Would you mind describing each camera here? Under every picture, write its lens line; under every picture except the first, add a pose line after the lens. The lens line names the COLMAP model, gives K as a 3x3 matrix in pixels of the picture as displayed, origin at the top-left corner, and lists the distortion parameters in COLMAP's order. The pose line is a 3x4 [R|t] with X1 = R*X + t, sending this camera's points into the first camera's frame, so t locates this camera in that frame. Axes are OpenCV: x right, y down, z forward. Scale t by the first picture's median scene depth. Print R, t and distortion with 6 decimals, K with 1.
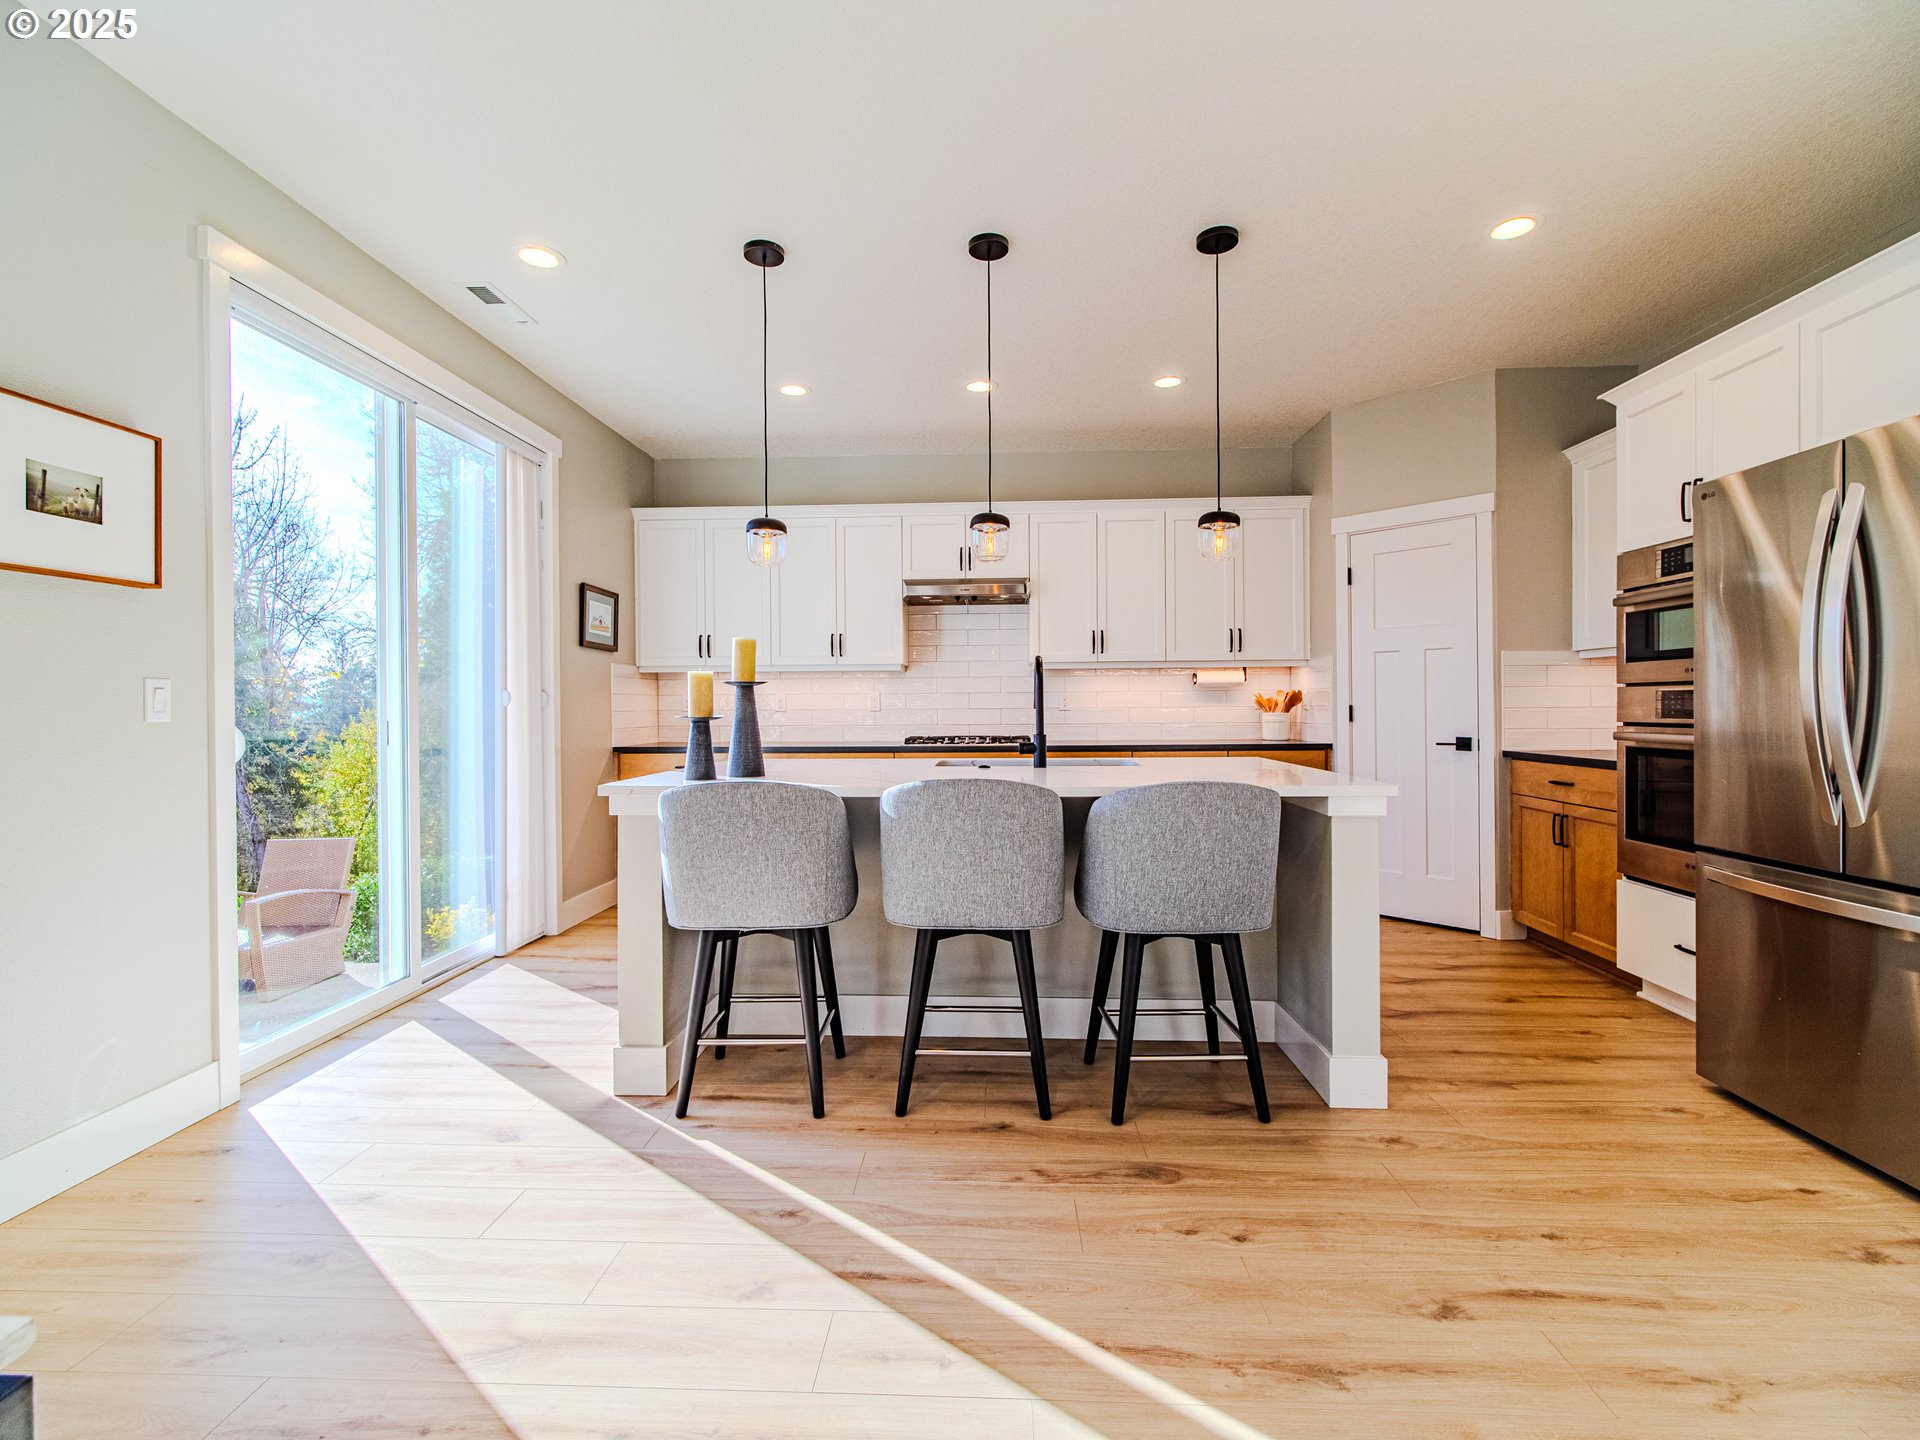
lens RADIAL K [[858.9, 0, 956.3], [0, 858.9, 711.7], [0, 0, 1]] dist [0.000083, 0.000600]
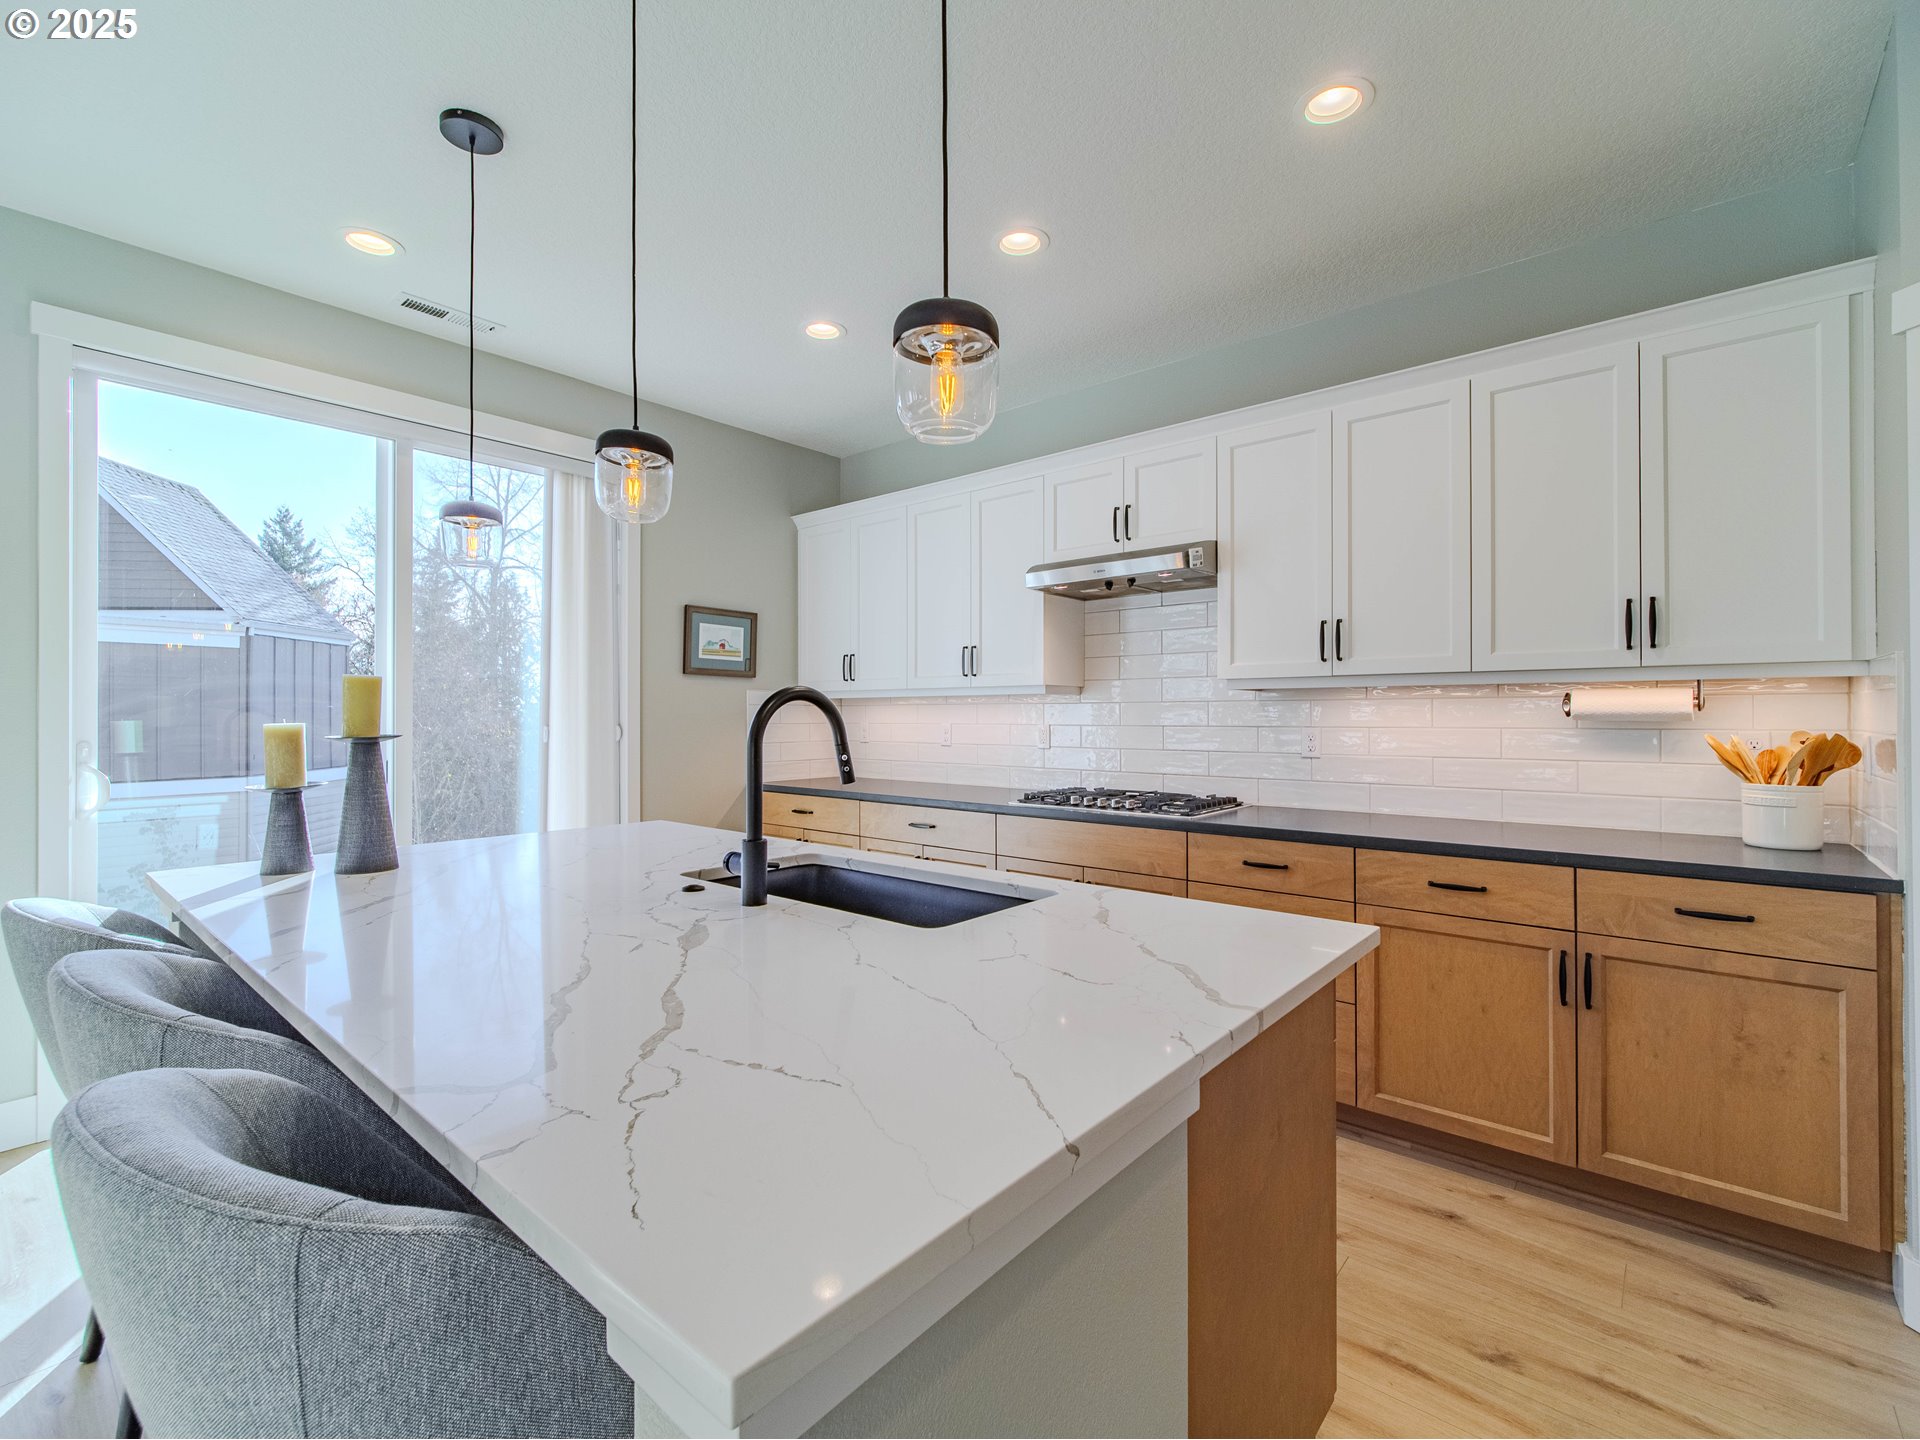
lens RADIAL K [[858.9, 0, 956.3], [0, 858.9, 711.7], [0, 0, 1]] dist [0.000083, 0.000600]
pose [[0.786786, 0.003459, -0.617216, 0.382376], [-0.007129, 0.999969, -0.003483, -0.037663], [0.617185, 0.007141, 0.786786, 0.494395]]
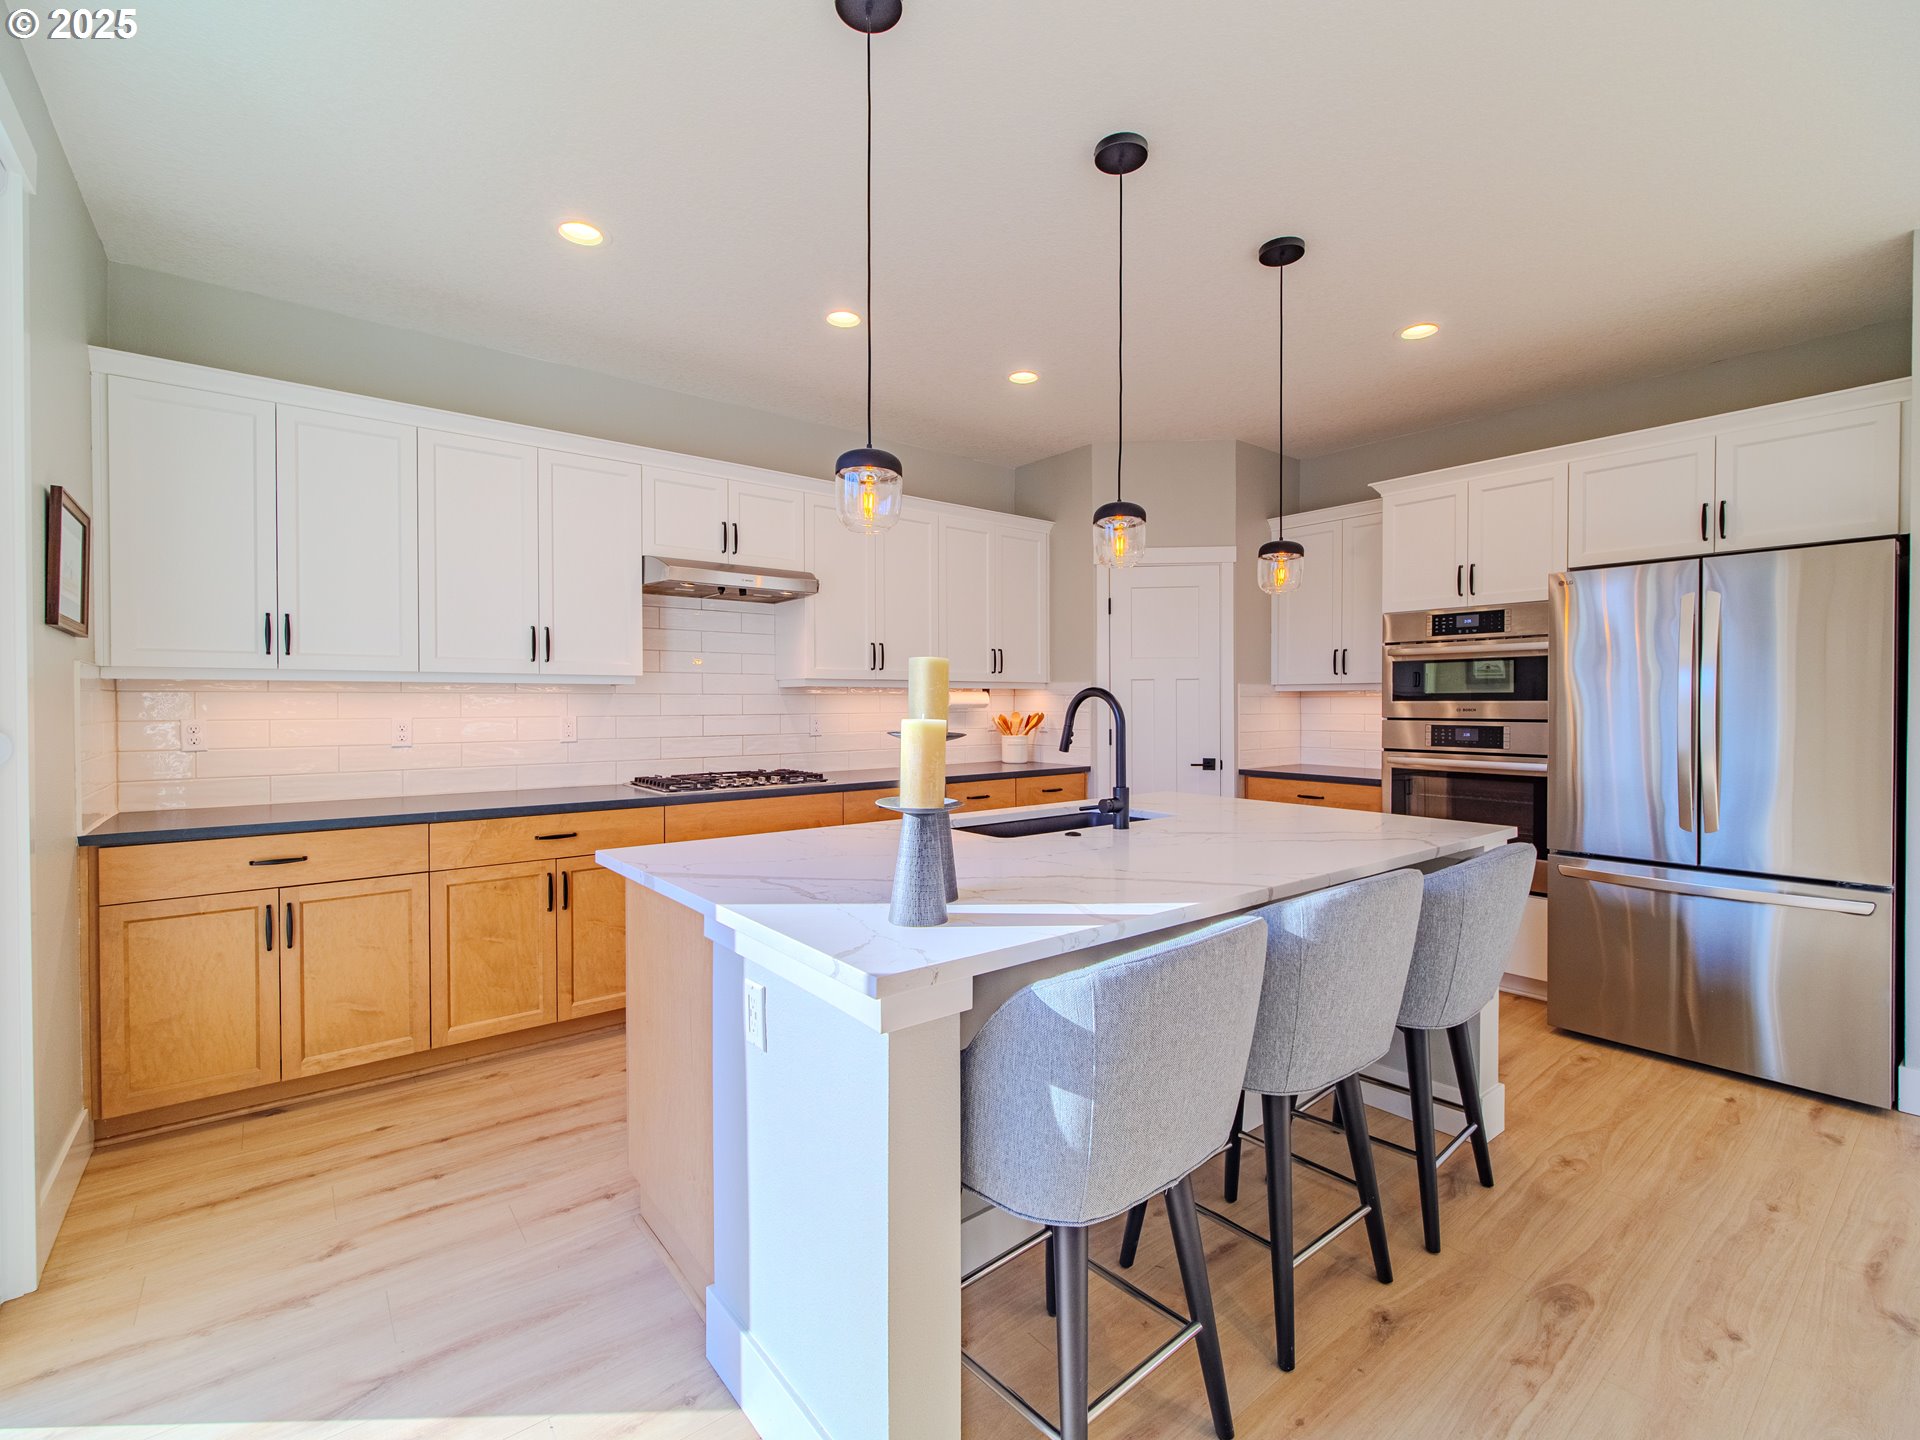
lens RADIAL K [[858.9, 0, 956.3], [0, 858.9, 711.7], [0, 0, 1]] dist [0.000083, 0.000600]
pose [[0.749869, -0.001580, 0.661585, -0.407931], [0.000349, 0.999998, 0.001993, -0.034126], [-0.661586, -0.001264, 0.749868, 0.371838]]
